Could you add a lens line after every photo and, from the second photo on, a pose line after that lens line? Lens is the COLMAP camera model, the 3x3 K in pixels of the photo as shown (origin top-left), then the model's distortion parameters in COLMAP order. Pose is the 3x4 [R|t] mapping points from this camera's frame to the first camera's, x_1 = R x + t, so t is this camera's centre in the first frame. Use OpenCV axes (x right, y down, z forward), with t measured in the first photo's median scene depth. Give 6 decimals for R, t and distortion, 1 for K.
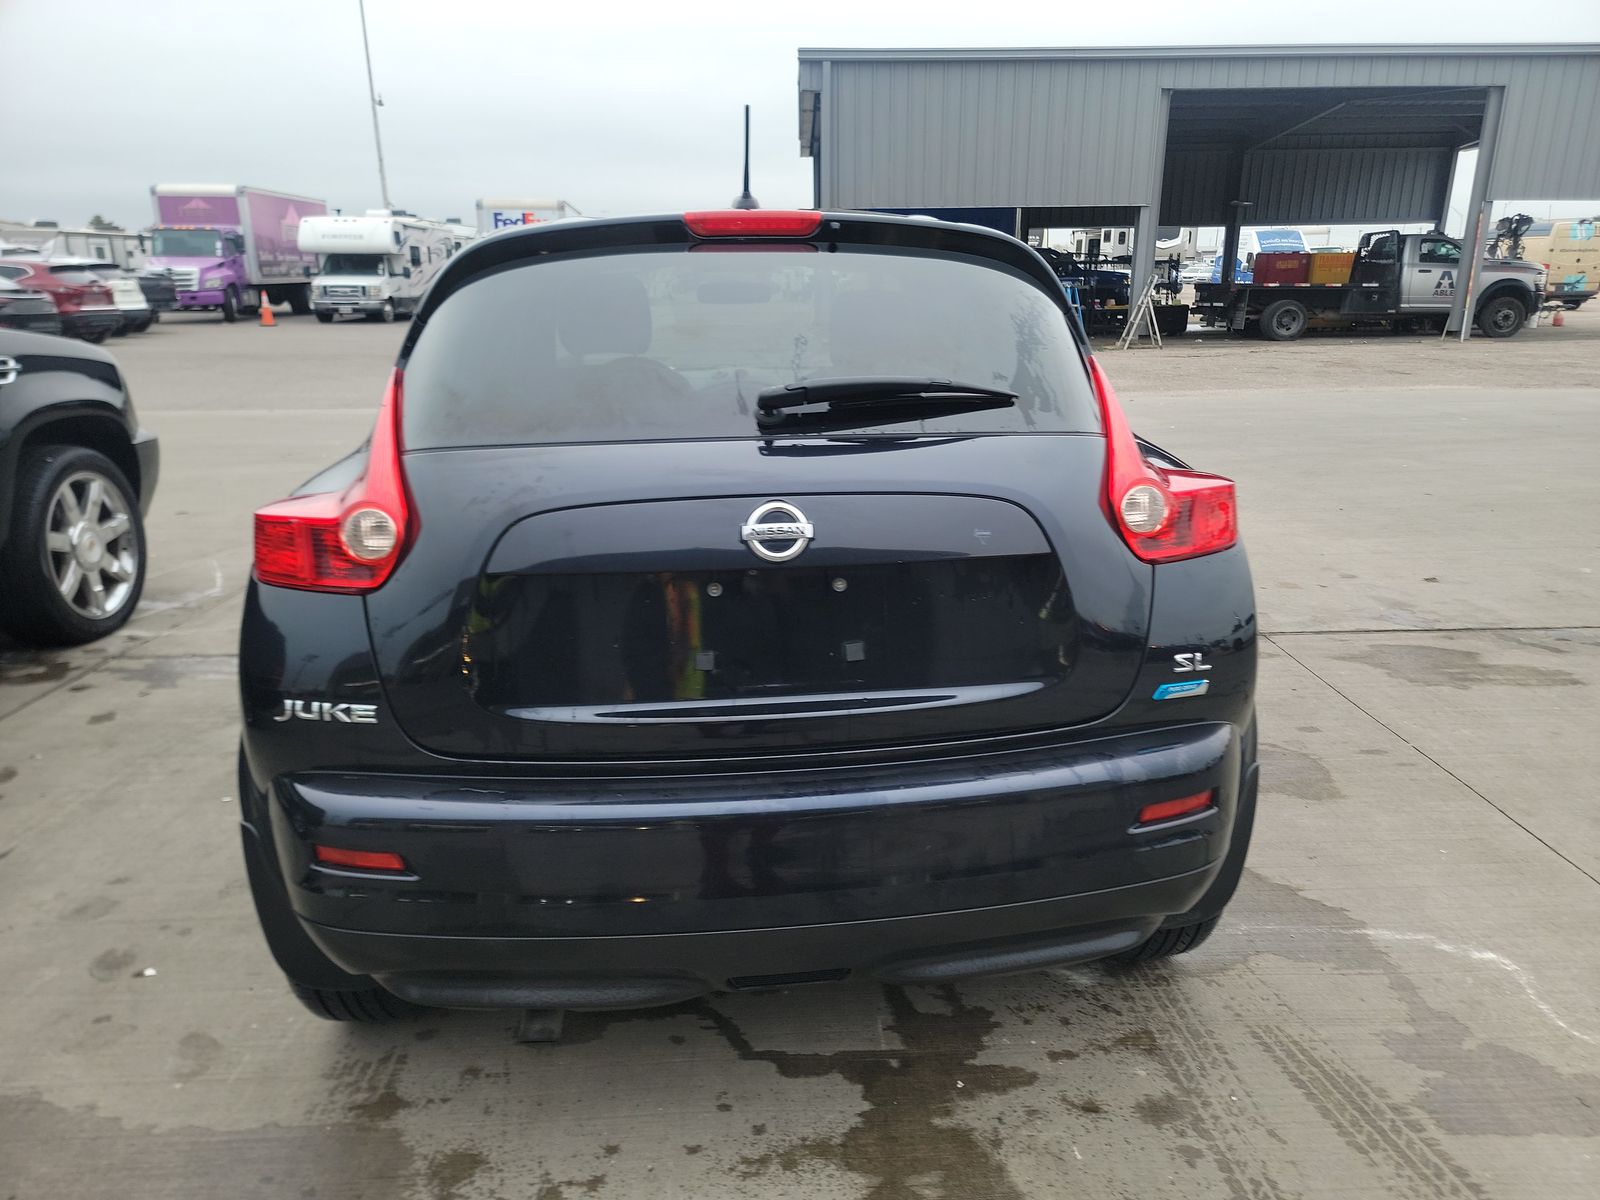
lens RADIAL K [[1110.2, 0, 826.5], [0, 1110.2, 610.2], [0, 0, 1]] dist [0.065358, -0.043687]
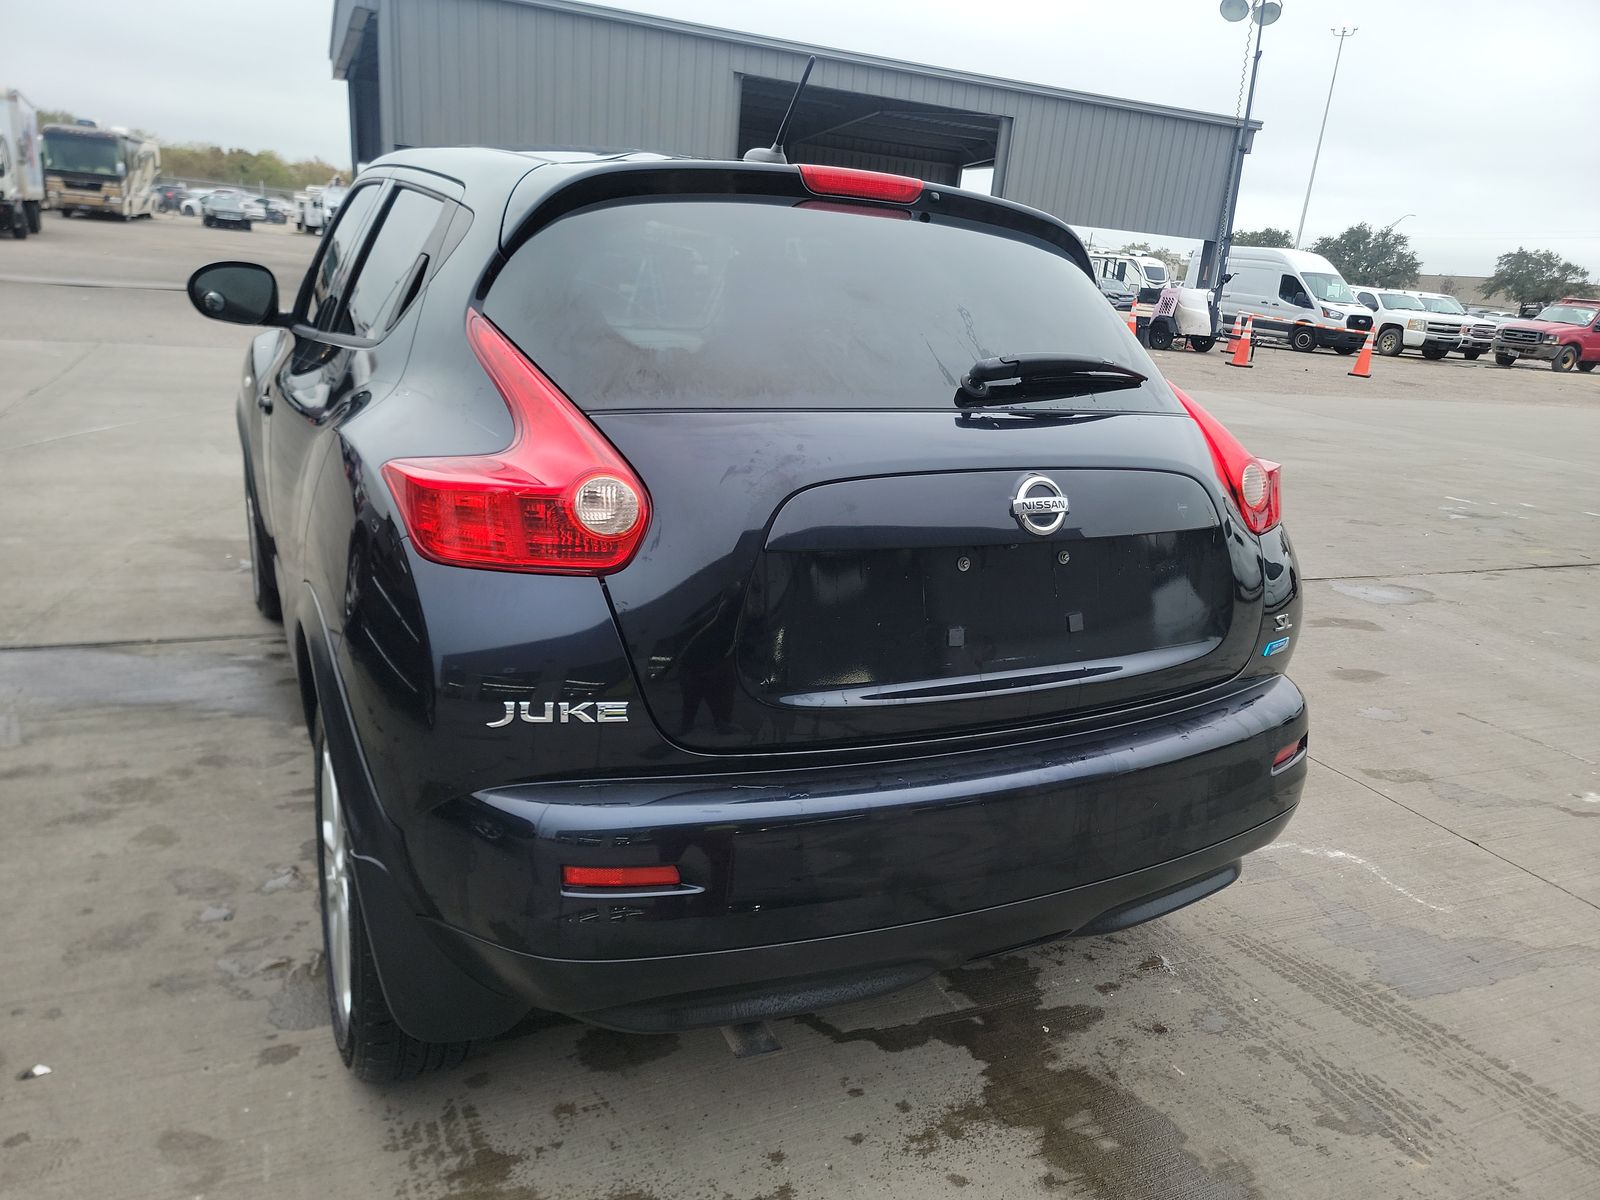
lens RADIAL K [[1113.3, 0, 800.0], [0, 1113.3, 600.0], [0, 0, 1]] dist [0.075952, -0.059653]
pose [[0.925403, -0.026004, 0.378092, -0.505242], [0.018637, 0.999559, 0.023132, -0.010247], [-0.378527, -0.014360, 0.925479, 0.116911]]
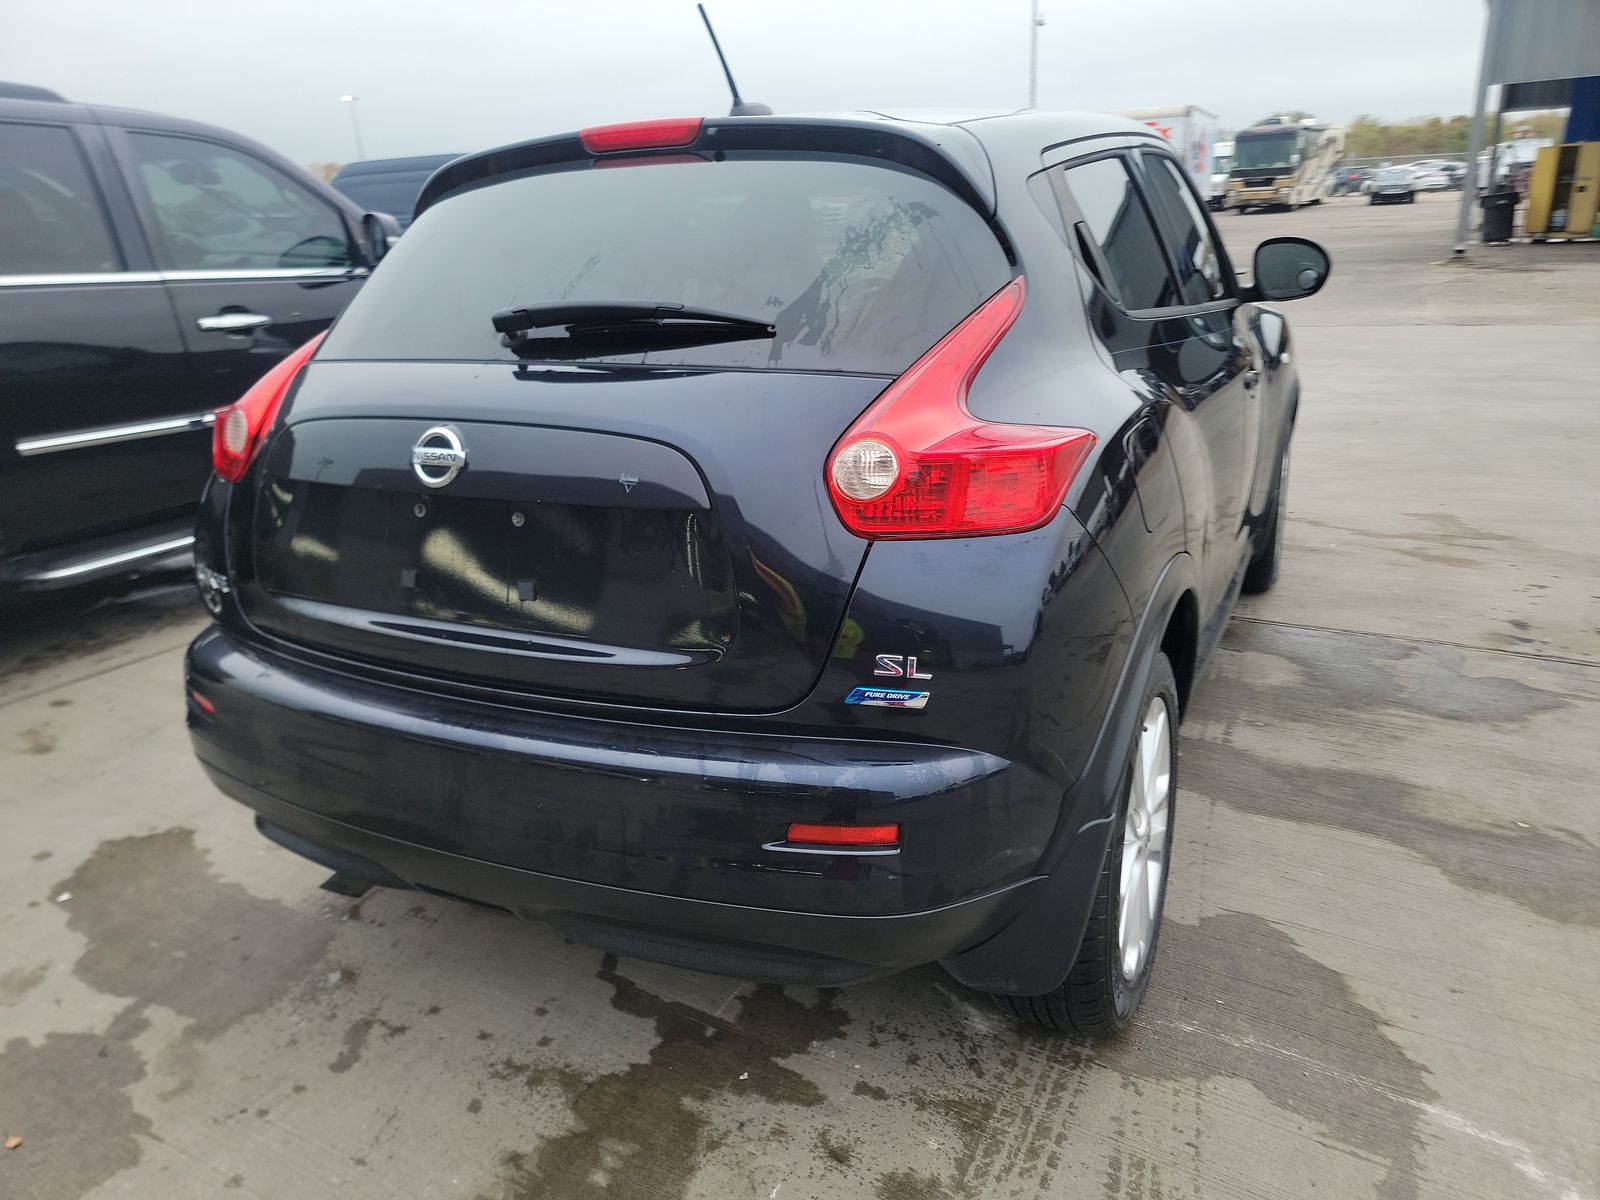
lens RADIAL K [[1107.2, 0, 790.4], [0, 1107.2, 605.1], [0, 0, 1]] dist [0.068435, -0.052502]
pose [[0.837535, 0.149734, -0.525466, 0.601778], [-0.116220, 0.988530, 0.096444, -0.057924], [0.533879, -0.019706, 0.845331, 0.257468]]
